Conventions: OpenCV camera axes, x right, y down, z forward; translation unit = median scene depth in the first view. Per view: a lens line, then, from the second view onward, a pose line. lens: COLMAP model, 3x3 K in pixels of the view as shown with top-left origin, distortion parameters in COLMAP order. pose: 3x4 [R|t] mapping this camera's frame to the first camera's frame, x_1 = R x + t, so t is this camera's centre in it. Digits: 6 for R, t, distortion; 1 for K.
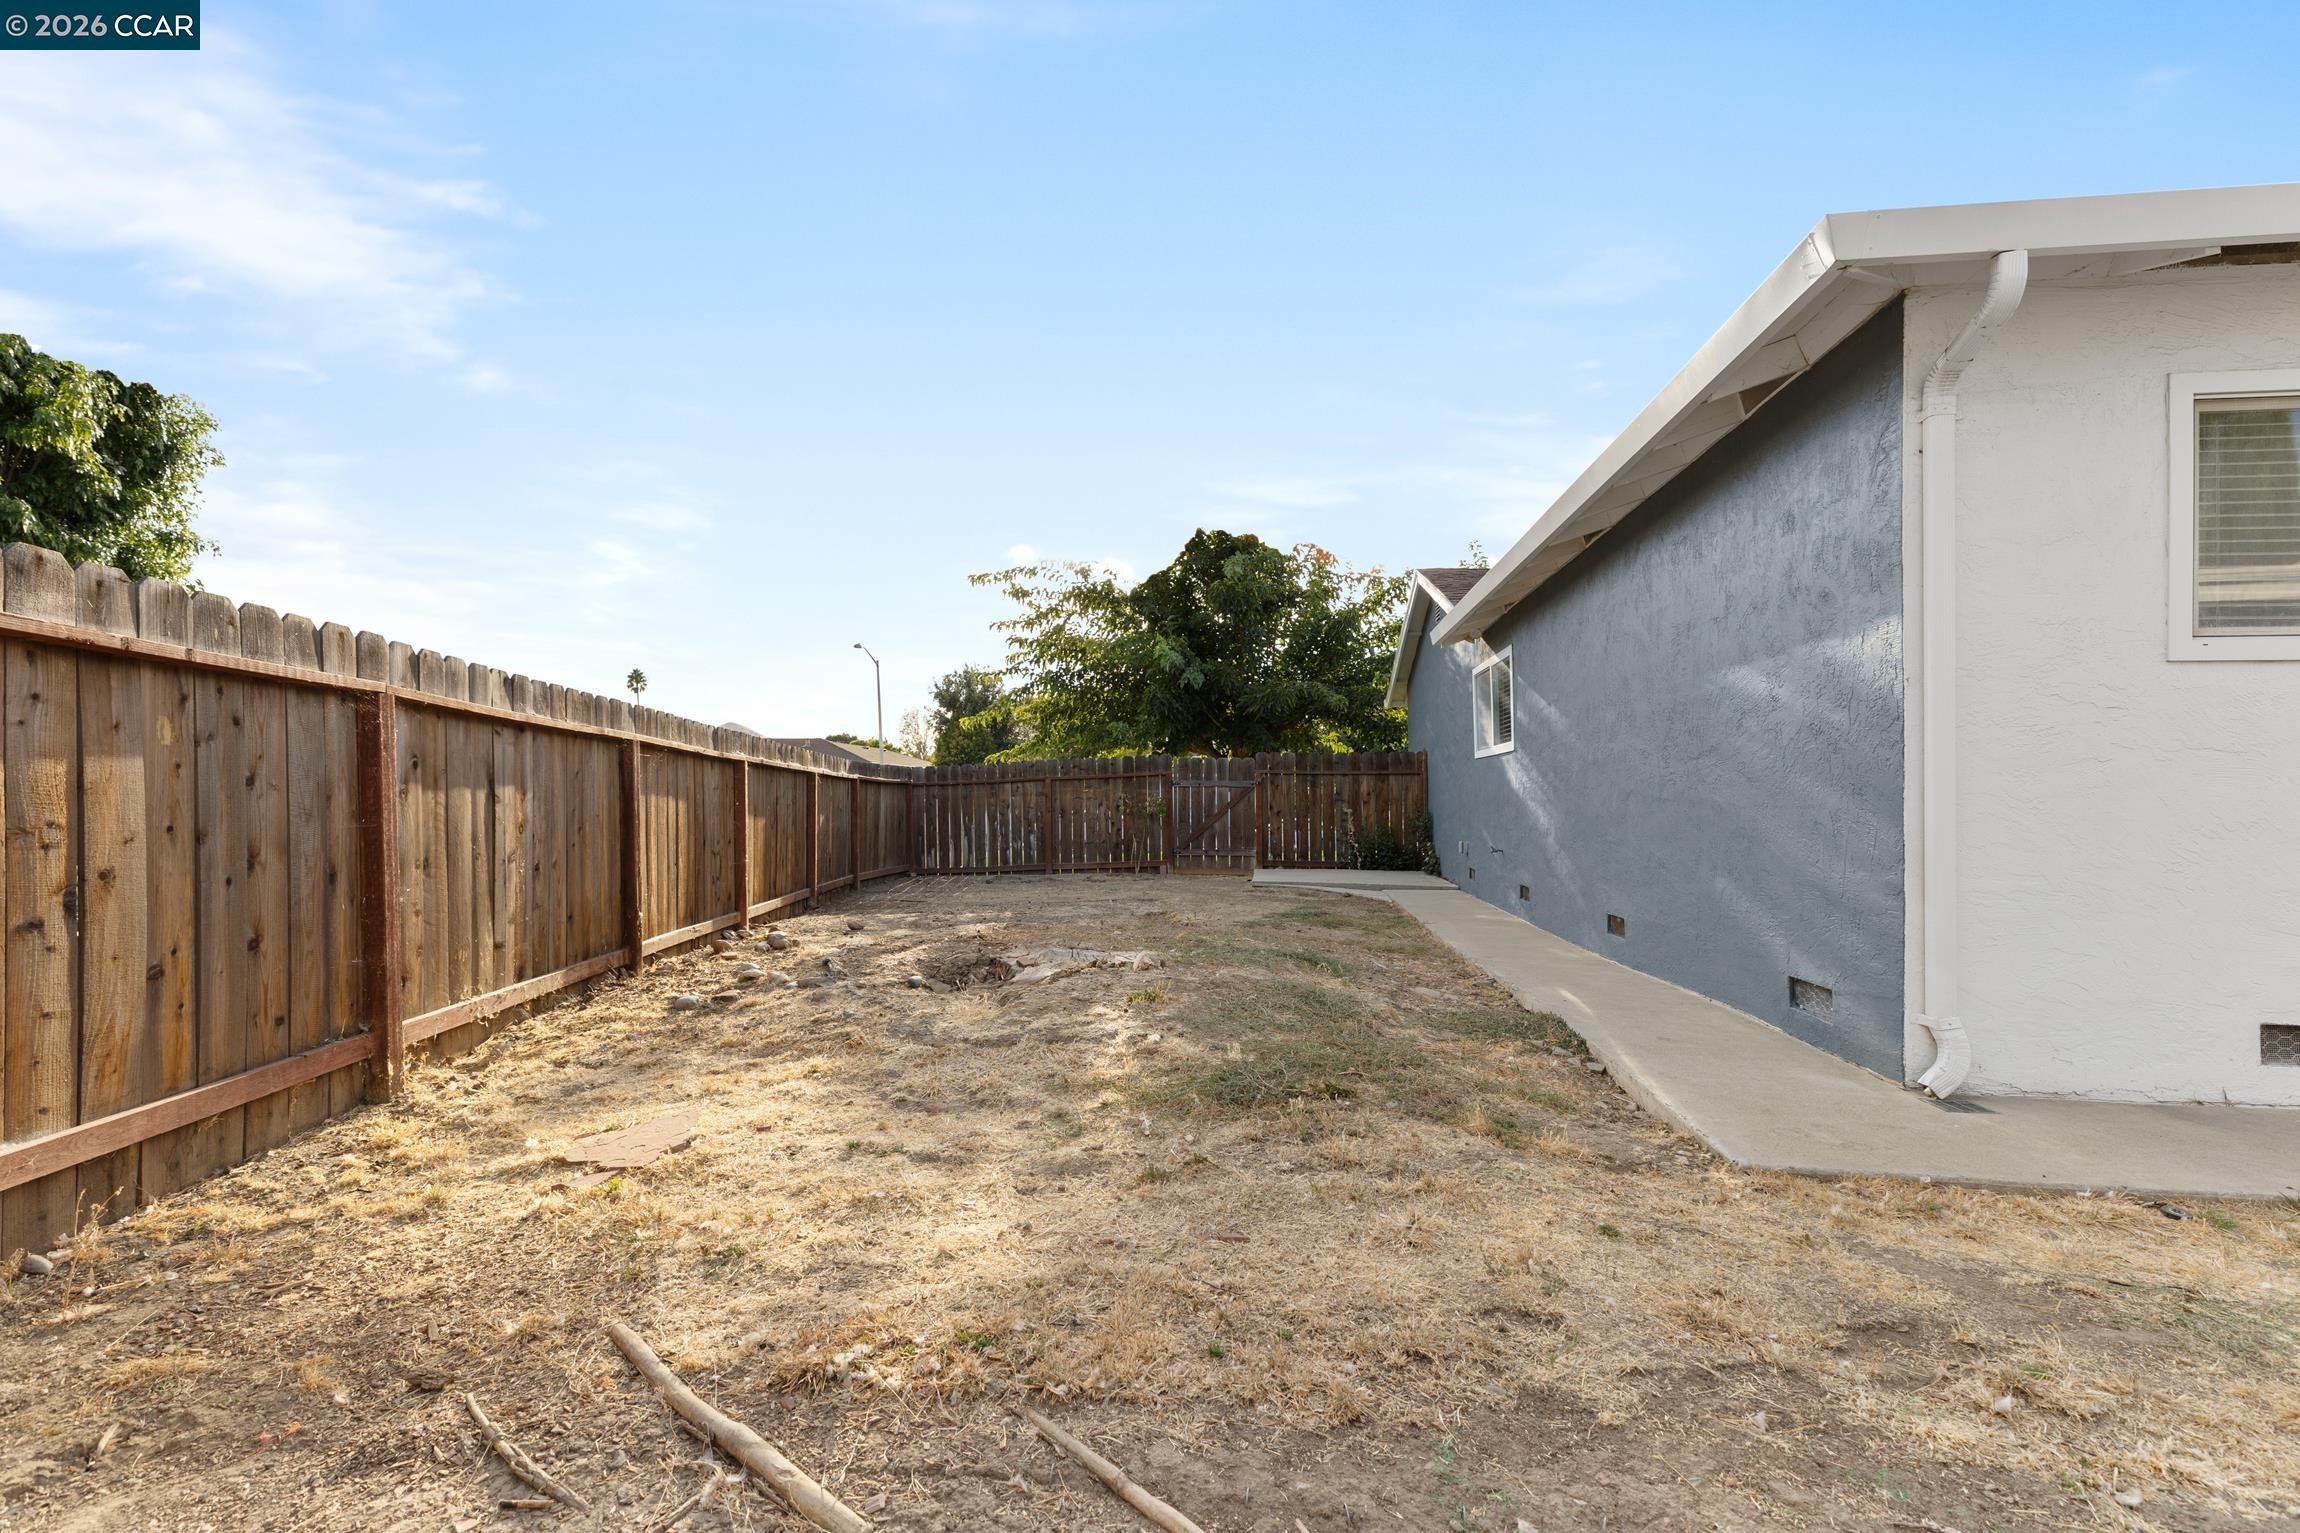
lens RADIAL K [[1043.3, 0, 1144.6], [0, 1043.3, 809.5], [0, 0, 1]] dist [0.005124, 0.000147]
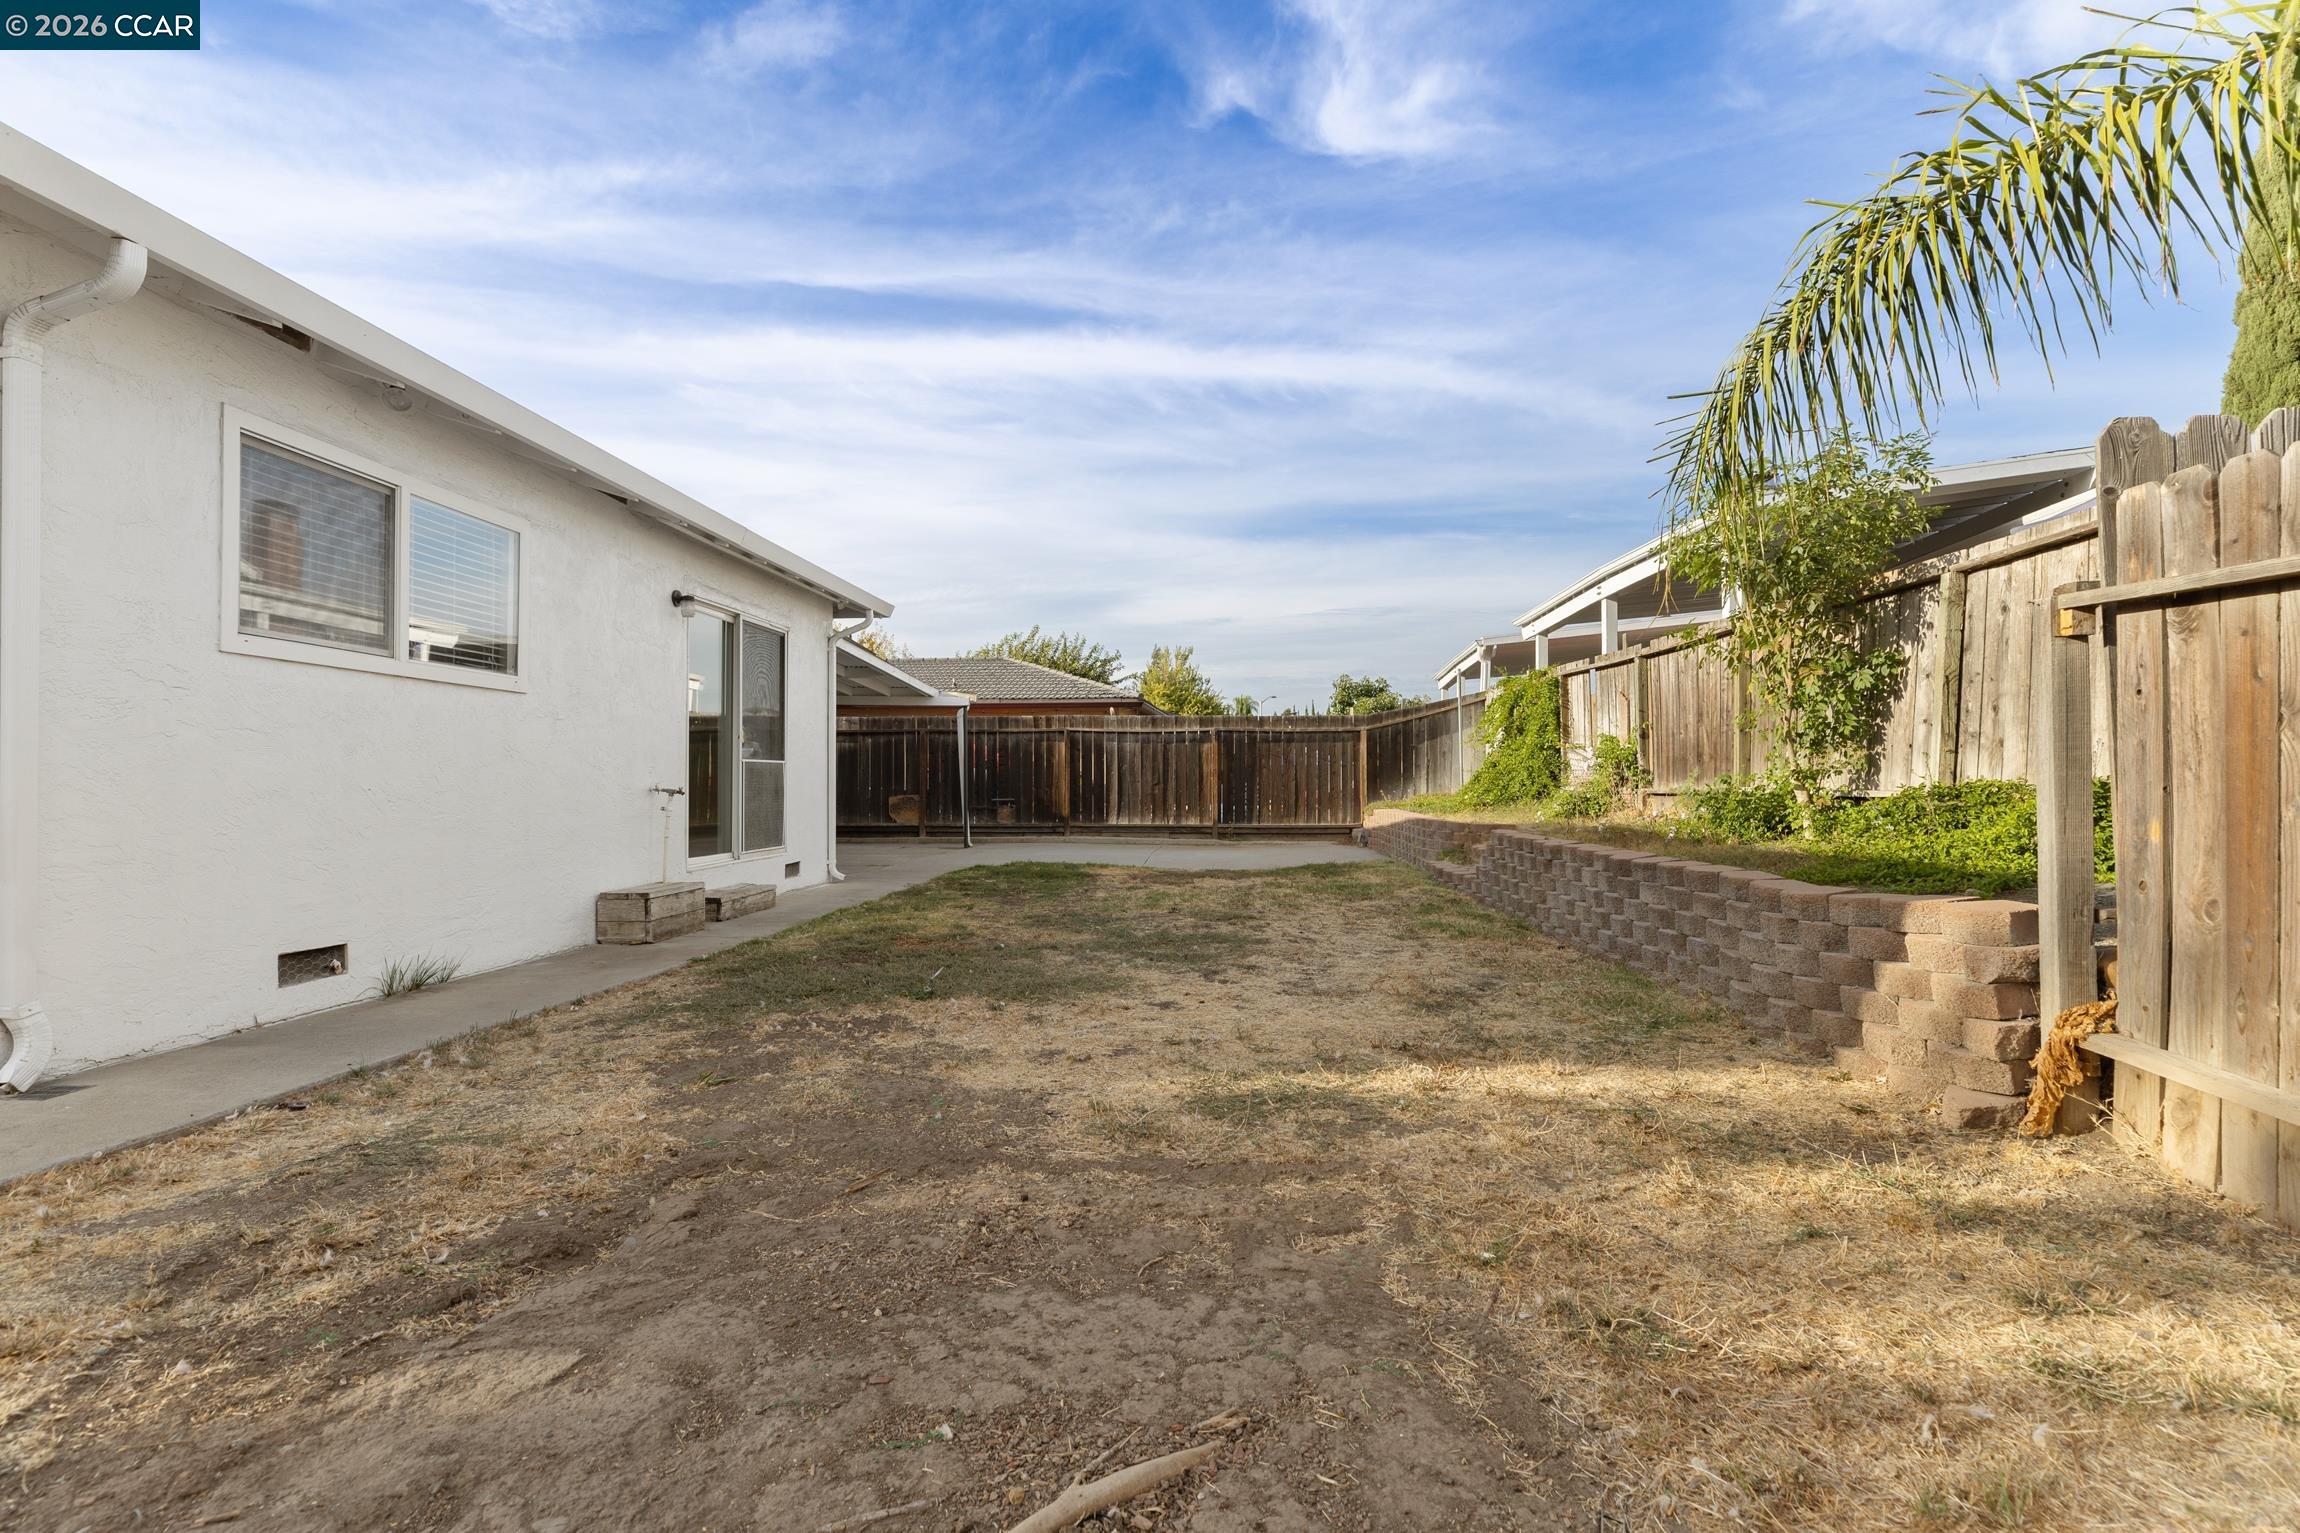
lens RADIAL K [[1172.9, 0, 1155.4], [0, 1172.9, 764.0], [0, 0, 1]] dist [-0.003224, 0.000329]
pose [[-0.075884, 0.014467, 0.997012, -0.414559], [0.008617, 0.999867, -0.013853, 0.009126], [-0.997079, 0.007540, -0.075998, 0.084886]]
